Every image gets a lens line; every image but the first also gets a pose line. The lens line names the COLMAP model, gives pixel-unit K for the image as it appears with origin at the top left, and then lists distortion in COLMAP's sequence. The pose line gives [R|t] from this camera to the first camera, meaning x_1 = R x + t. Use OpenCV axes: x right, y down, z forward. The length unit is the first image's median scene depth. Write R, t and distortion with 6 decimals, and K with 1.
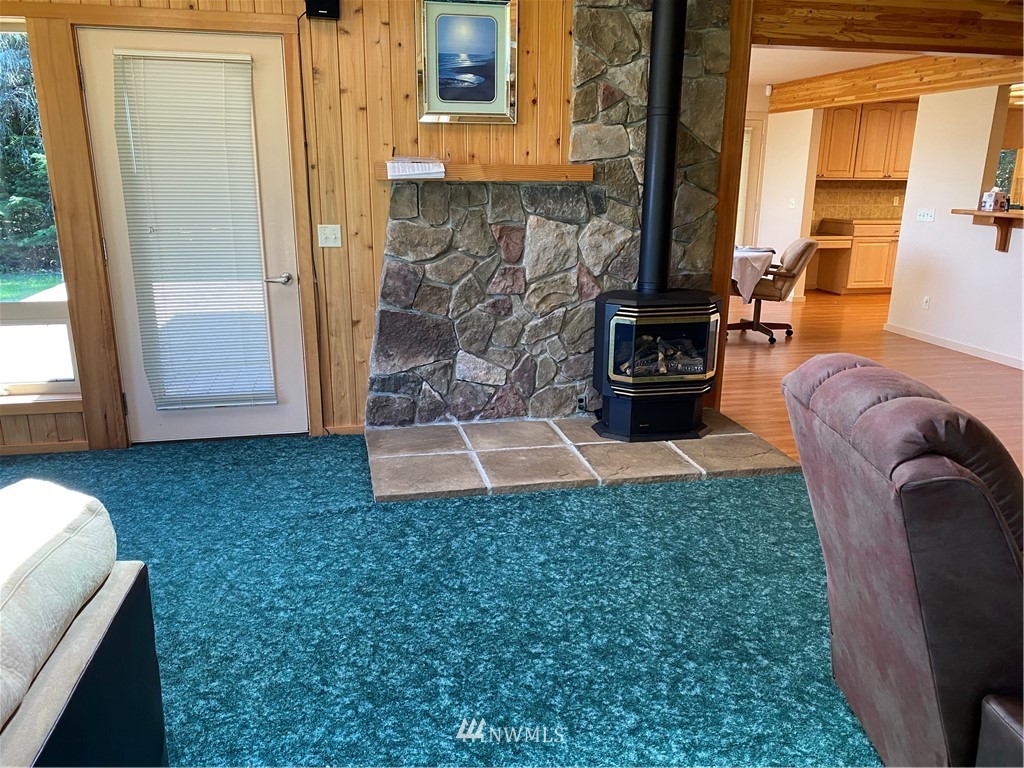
lens RADIAL K [[783.8, 0, 511.4], [0, 783.8, 391.6], [0, 0, 1]] dist [0.019296, -0.003656]
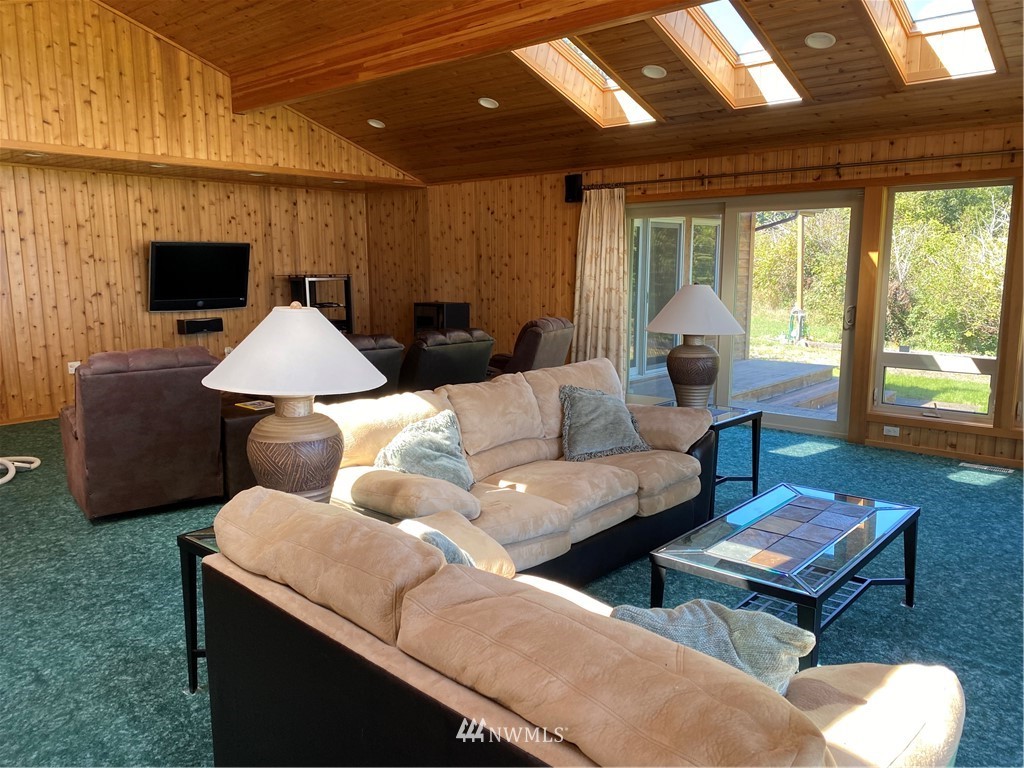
lens RADIAL K [[783.8, 0, 510.2], [0, 783.8, 380.0], [0, 0, 1]] dist [0.019296, -0.003656]
pose [[-0.594180, -0.130684, 0.793645, -0.610256], [0.213369, 0.925752, 0.312181, -0.125779], [-0.775515, 0.354831, -0.522179, 0.370947]]
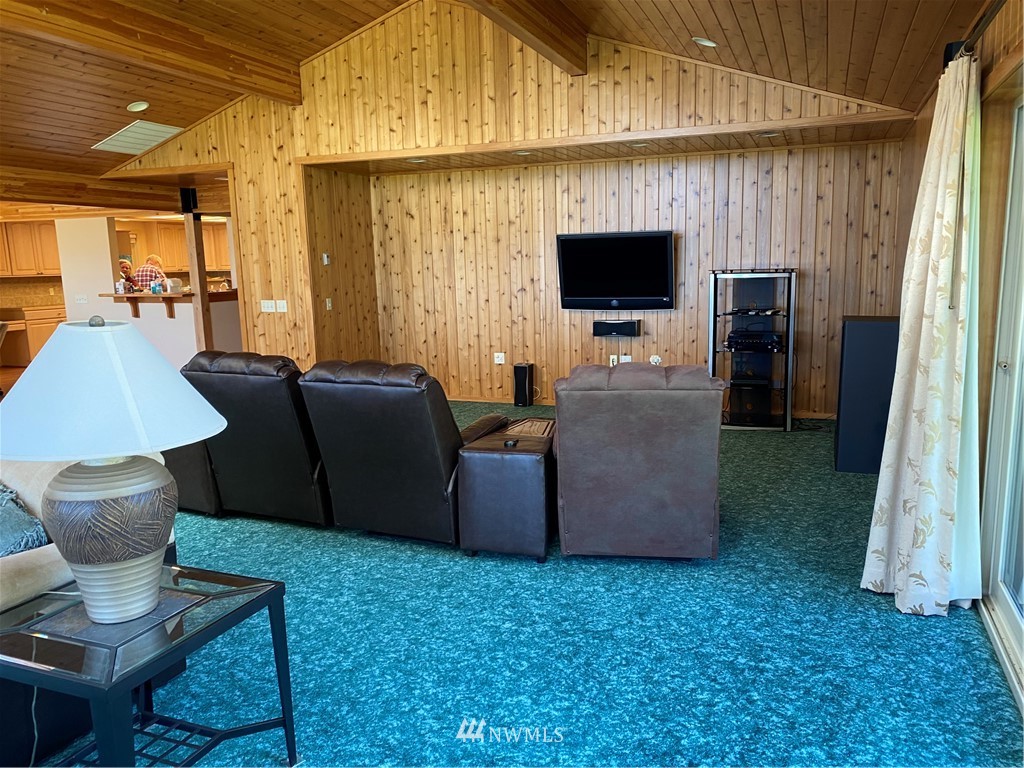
lens RADIAL K [[783.8, 0, 521.8], [0, 783.8, 392.8], [0, 0, 1]] dist [0.019296, -0.003656]
pose [[0.541916, -0.164029, 0.824271, -0.284551], [0.252533, 0.967227, 0.026449, 0.119609], [-0.801595, 0.193822, 0.565578, -0.479533]]
